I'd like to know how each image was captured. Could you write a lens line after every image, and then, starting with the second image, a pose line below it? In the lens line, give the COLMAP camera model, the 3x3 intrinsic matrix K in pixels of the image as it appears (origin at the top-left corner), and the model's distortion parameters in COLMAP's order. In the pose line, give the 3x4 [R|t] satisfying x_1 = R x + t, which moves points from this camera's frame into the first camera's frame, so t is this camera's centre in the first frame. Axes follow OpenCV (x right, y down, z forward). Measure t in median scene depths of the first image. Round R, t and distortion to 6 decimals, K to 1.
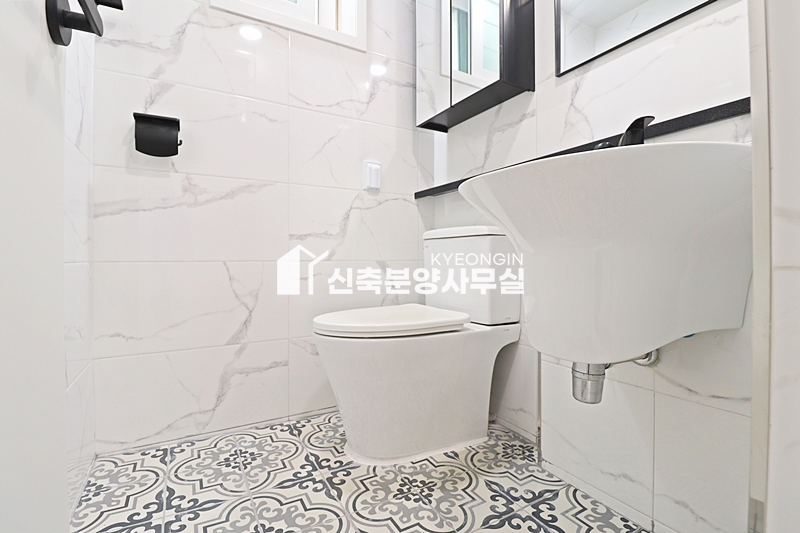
lens RADIAL K [[376.8, 0, 400.6], [0, 376.8, 261.8], [0, 0, 1]] dist [-0.000358, -0.015226]
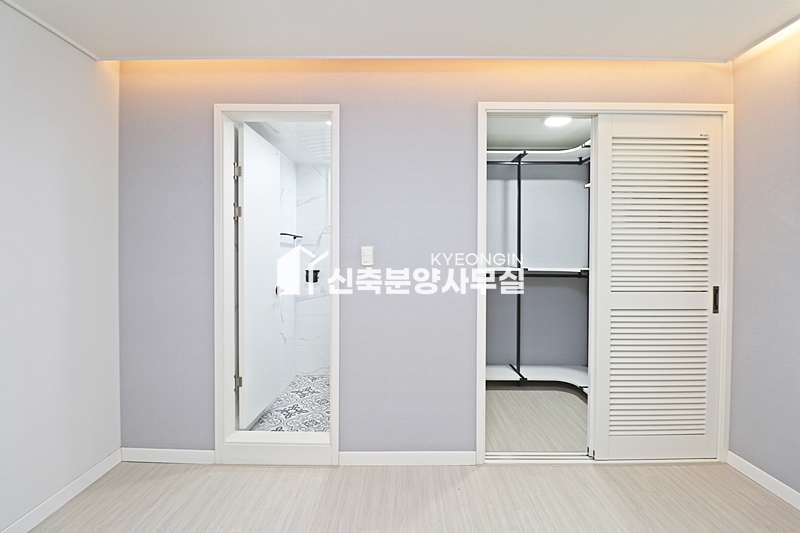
lens RADIAL K [[370.4, 0, 399.9], [0, 370.4, 260.0], [0, 0, 1]] dist [0.000216, -0.014002]
pose [[0.862744, 0.013732, -0.505455, 1.175269], [-0.006706, 0.999854, 0.015717, -0.403768], [0.505597, -0.010171, 0.862710, -0.982390]]
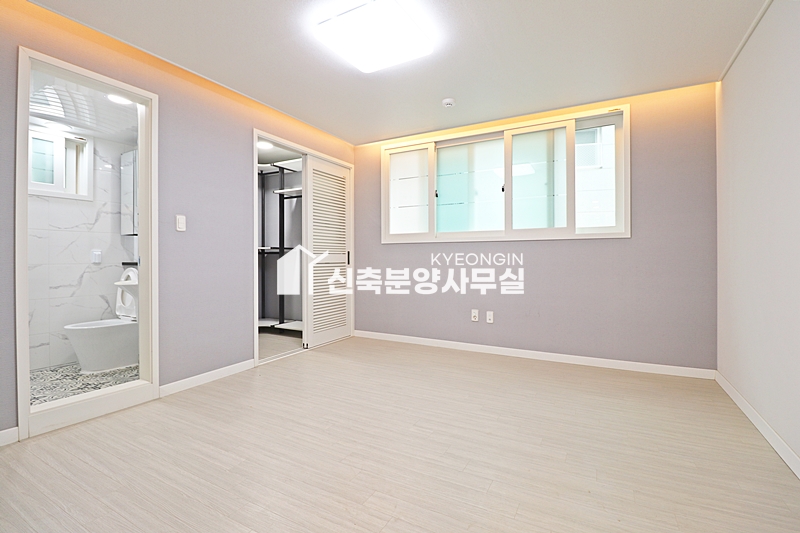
lens RADIAL K [[370.4, 0, 399.9], [0, 370.4, 260.0], [0, 0, 1]] dist [0.000216, -0.014002]
pose [[0.856948, -0.000864, 0.515401, 0.356045], [-0.000198, 0.999998, 0.002007, -0.227614], [-0.515402, -0.001822, 0.856947, -1.867437]]
